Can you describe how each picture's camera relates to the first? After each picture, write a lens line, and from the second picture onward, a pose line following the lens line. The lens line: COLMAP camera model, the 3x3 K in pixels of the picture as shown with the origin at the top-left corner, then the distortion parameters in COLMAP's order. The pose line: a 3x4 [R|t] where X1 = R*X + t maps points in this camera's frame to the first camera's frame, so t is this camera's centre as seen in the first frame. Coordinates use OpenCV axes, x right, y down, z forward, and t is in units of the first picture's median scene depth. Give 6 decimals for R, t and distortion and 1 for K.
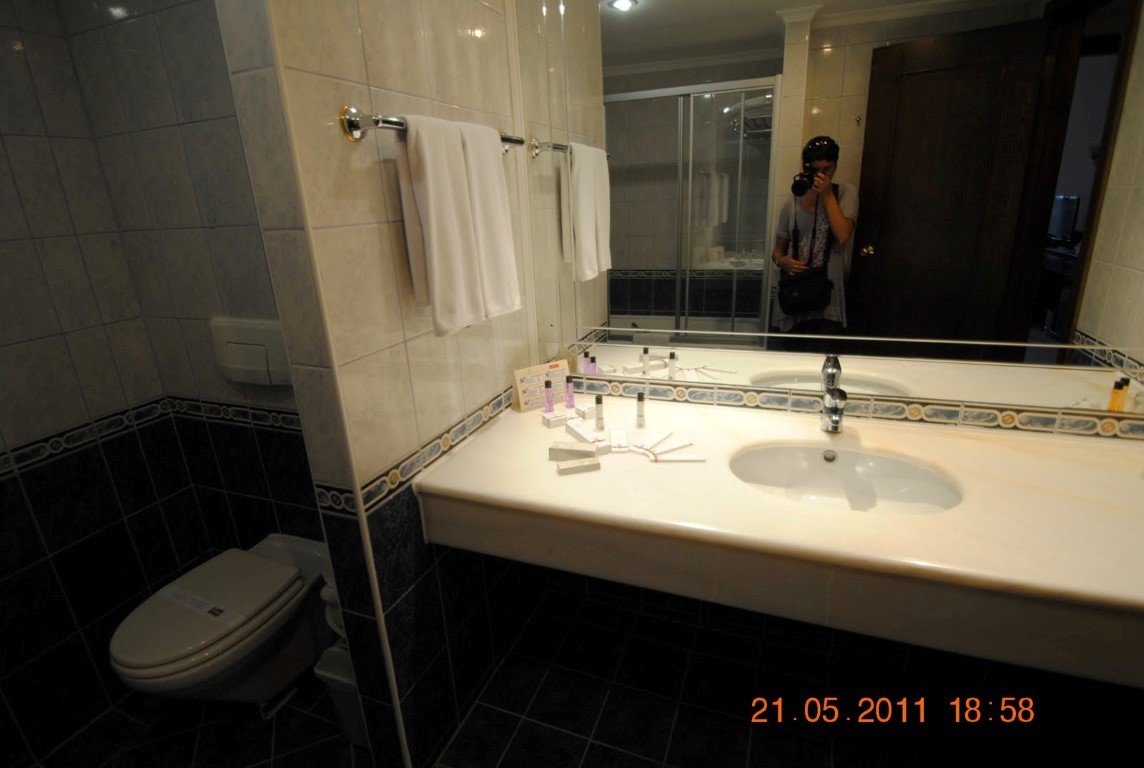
lens RADIAL K [[574.0, 0, 568.6], [0, 574.0, 387.4], [0, 0, 1]] dist [-0.003261, -0.004697]
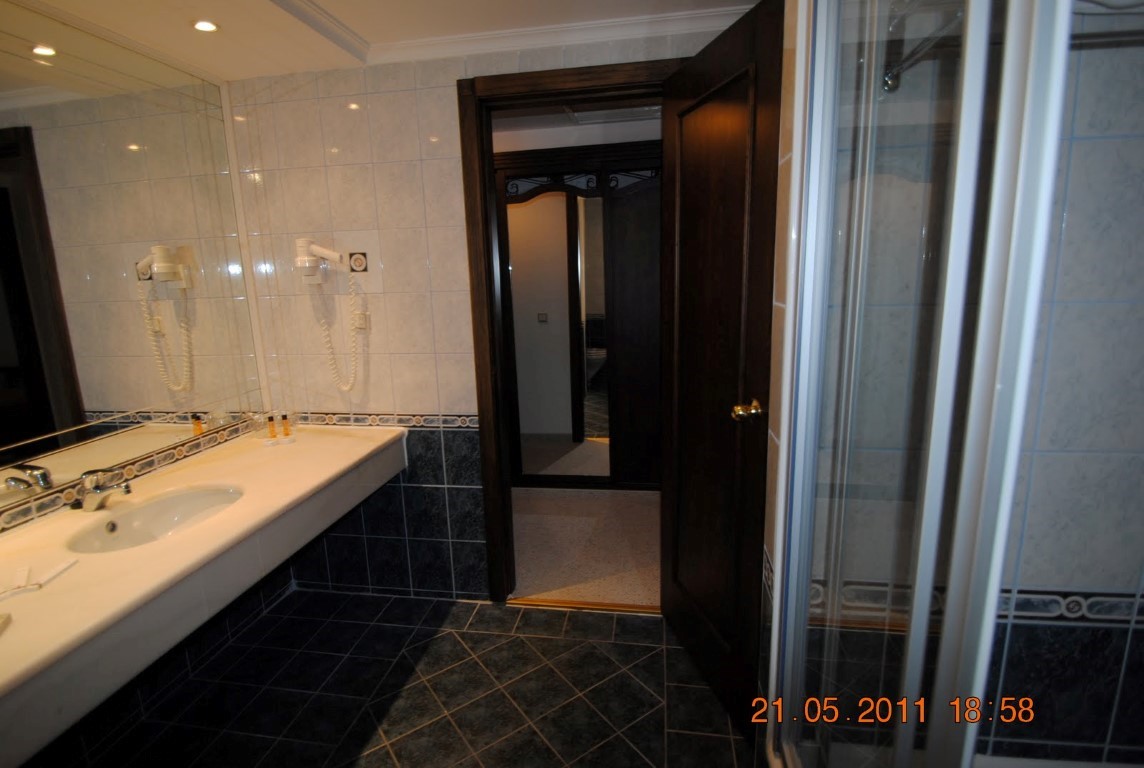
lens RADIAL K [[574.0, 0, 571.3], [0, 574.0, 383.8], [0, 0, 1]] dist [-0.003261, -0.004697]
pose [[-0.218541, -0.138350, 0.965971, -0.800677], [0.344336, 0.915289, 0.208993, -0.063683], [-0.913057, 0.378292, -0.152389, 0.203828]]
